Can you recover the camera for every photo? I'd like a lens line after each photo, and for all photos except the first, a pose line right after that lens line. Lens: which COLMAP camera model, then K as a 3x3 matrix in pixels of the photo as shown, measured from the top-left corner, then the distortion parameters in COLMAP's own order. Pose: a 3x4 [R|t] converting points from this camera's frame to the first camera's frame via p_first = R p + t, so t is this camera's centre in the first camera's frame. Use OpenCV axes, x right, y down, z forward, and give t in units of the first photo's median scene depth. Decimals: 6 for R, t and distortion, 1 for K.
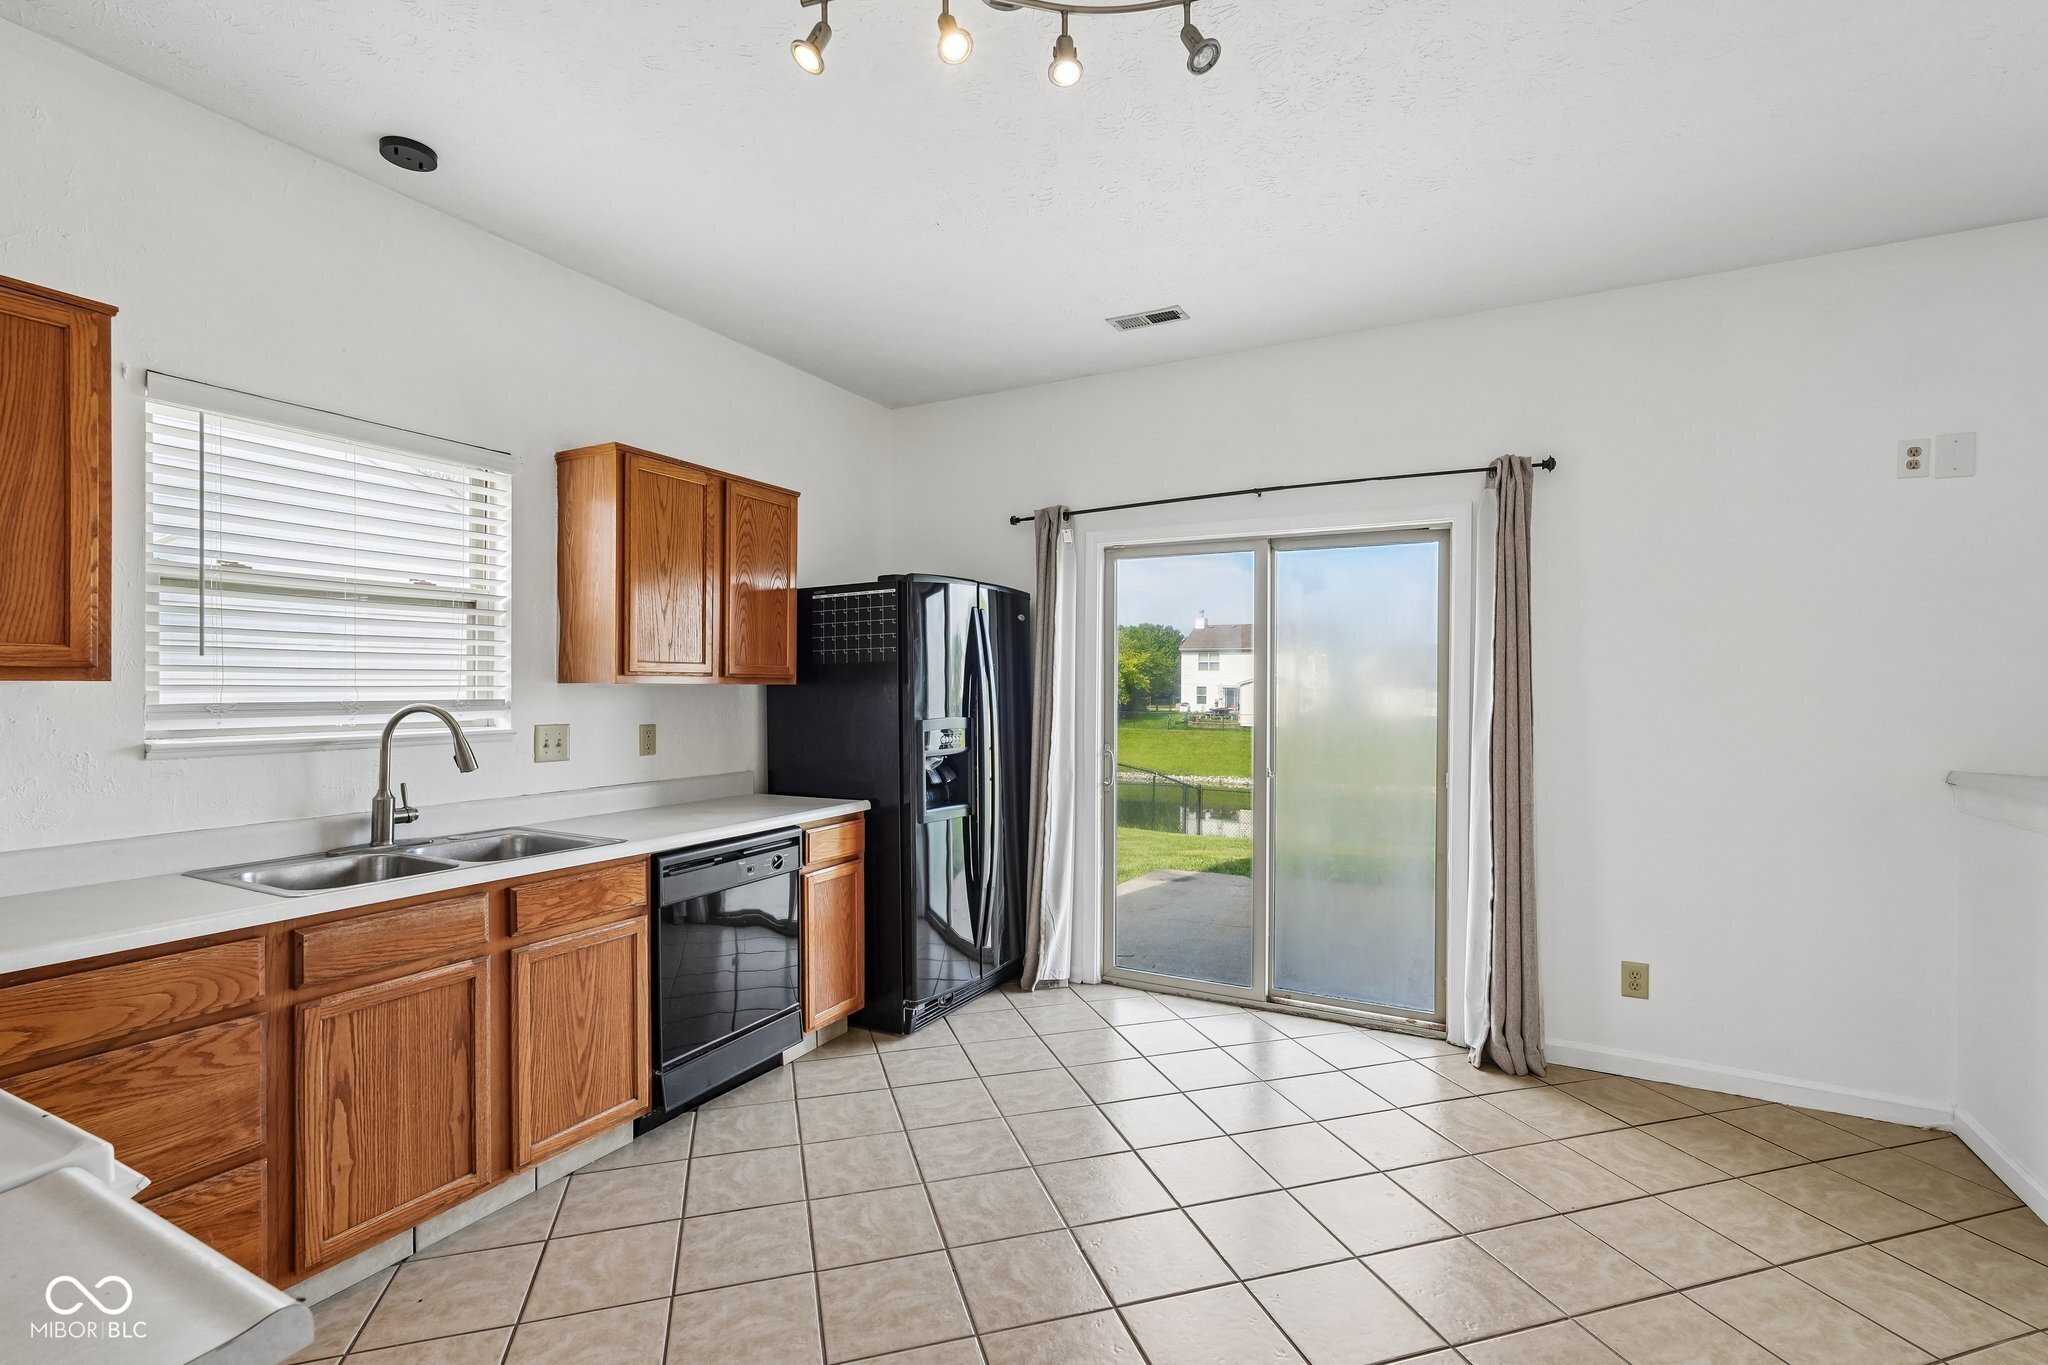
lens RADIAL K [[921.8, 0, 1026.1], [0, 921.8, 690.7], [0, 0, 1]] dist [-0.014239, 0.008571]
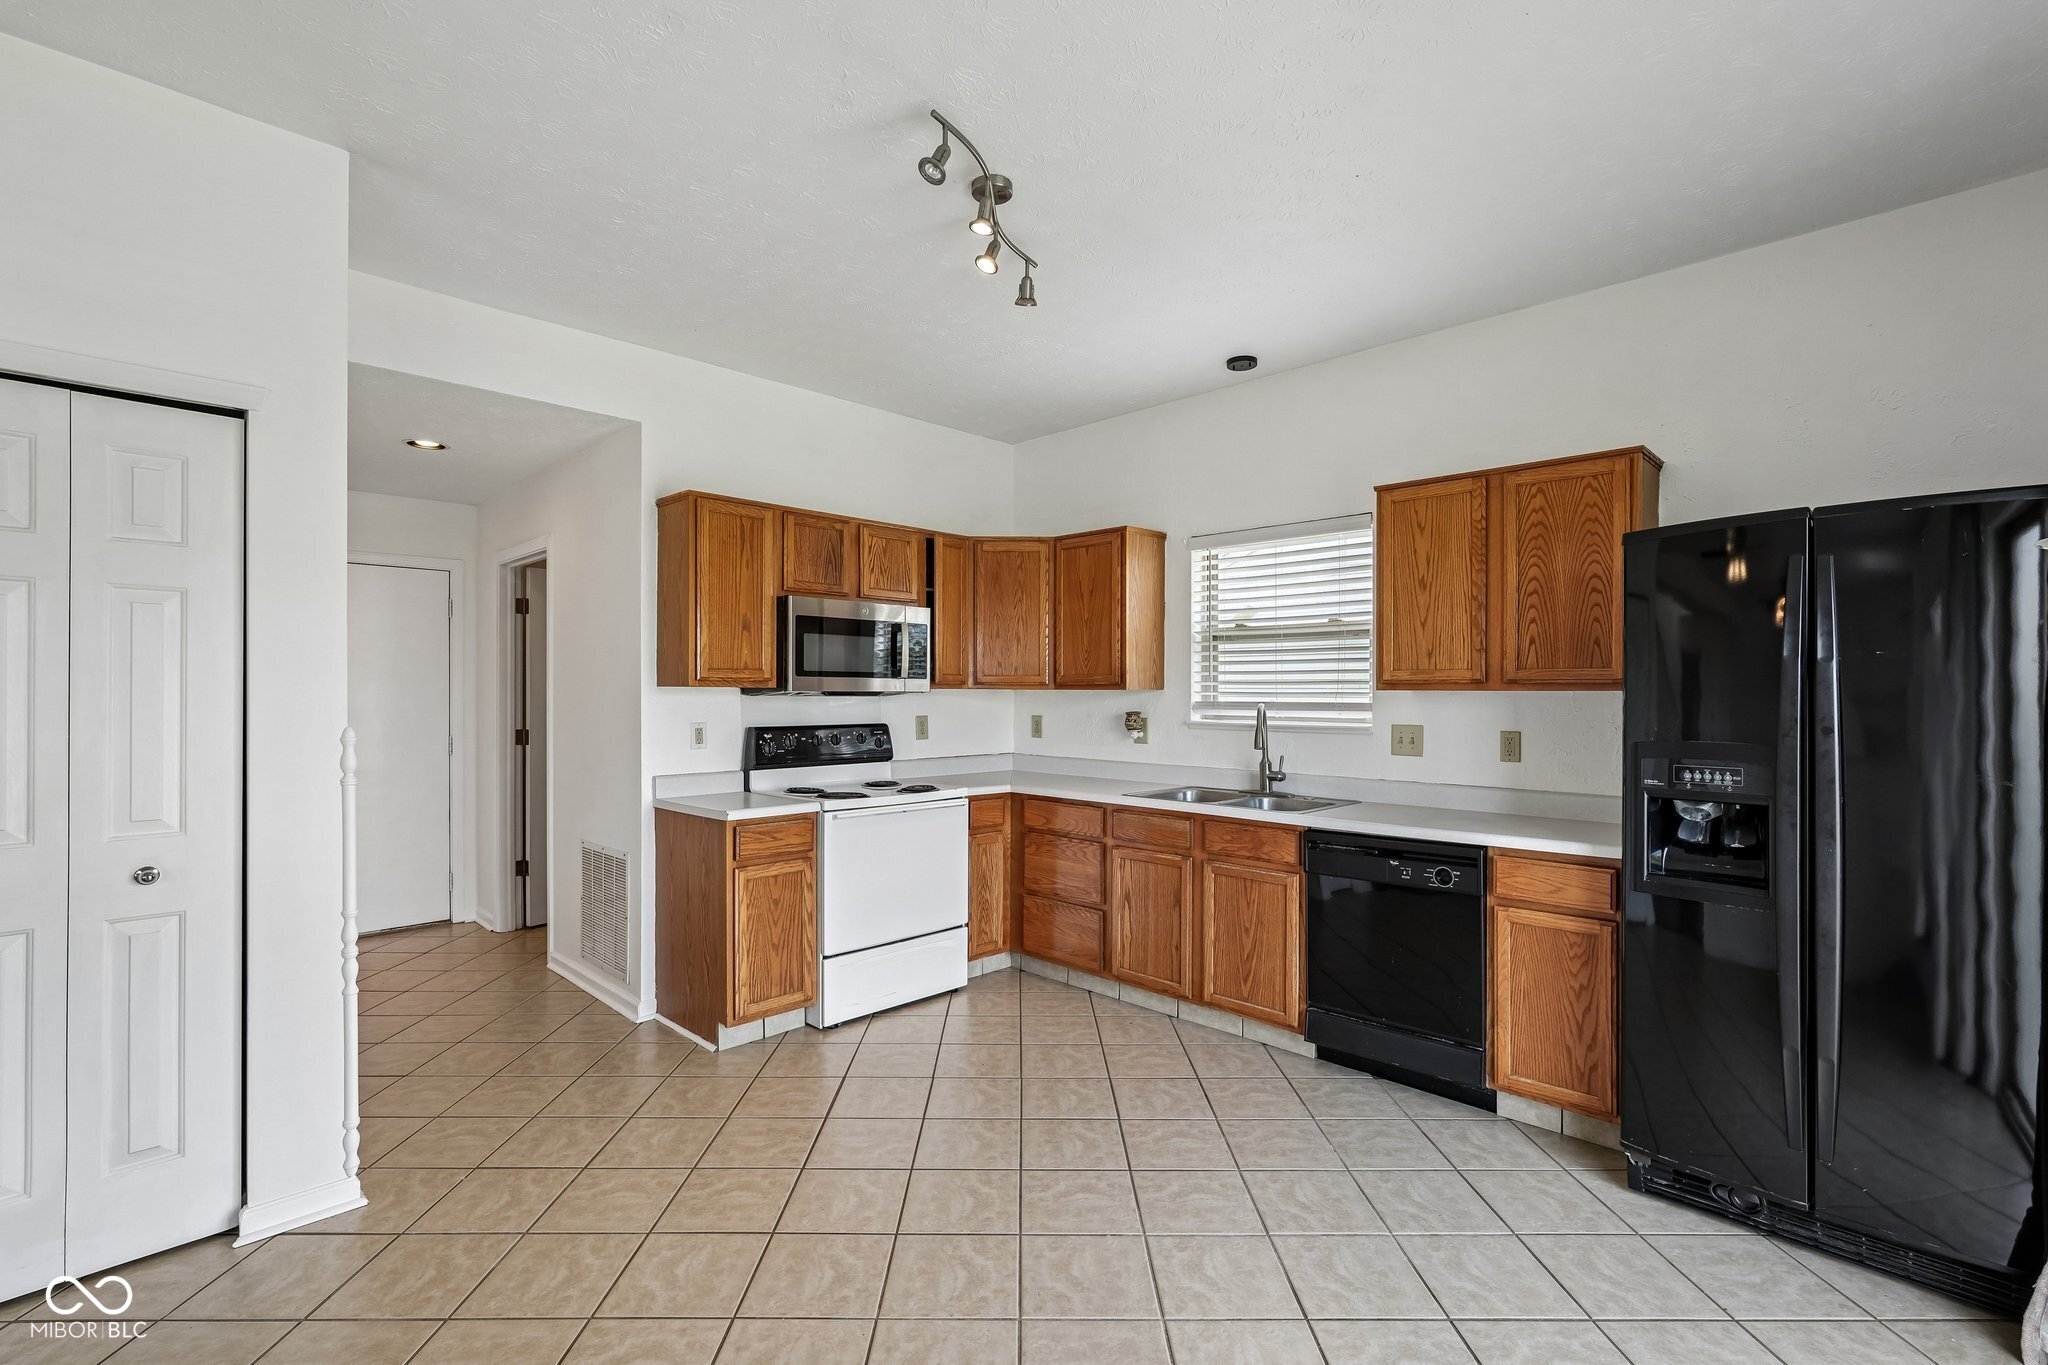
lens RADIAL K [[921.8, 0, 1023.6], [0, 921.8, 694.8], [0, 0, 1]] dist [-0.014239, 0.008571]
pose [[-0.286244, 0.001160, -0.958156, 0.737343], [-0.007859, 0.999963, 0.003558, -0.002620], [0.958124, 0.008548, -0.286224, 0.819884]]
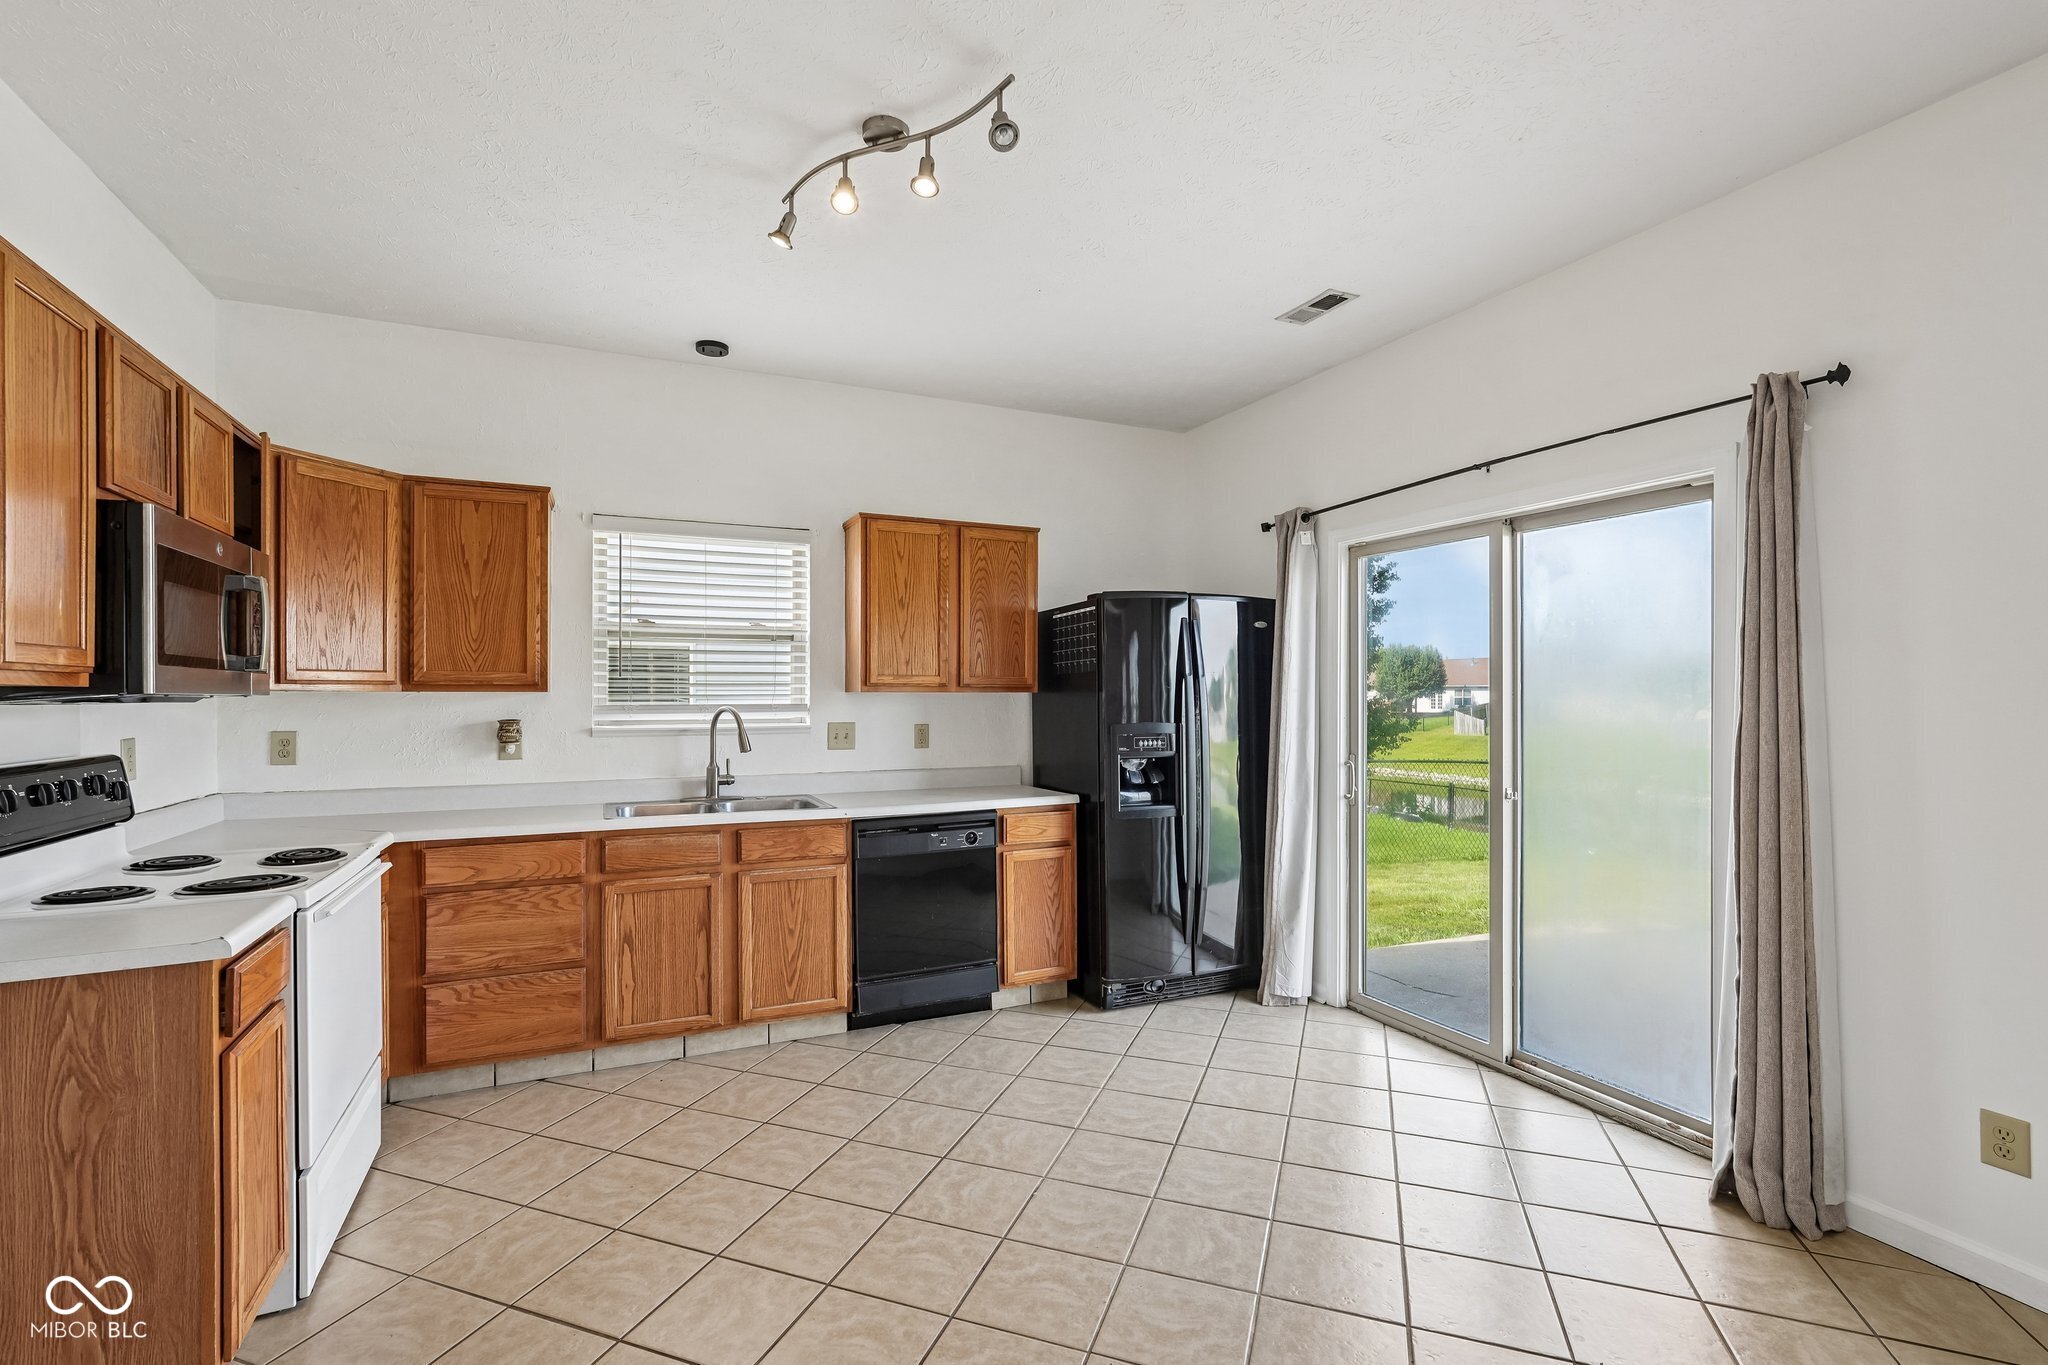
lens RADIAL K [[921.8, 0, 1021.4], [0, 921.8, 693.4], [0, 0, 1]] dist [-0.014239, 0.008571]
pose [[0.799047, -0.004392, -0.601252, 0.496457], [-0.000324, 0.999970, -0.007736, 0.003727], [0.601268, 0.006376, 0.799022, 0.061608]]
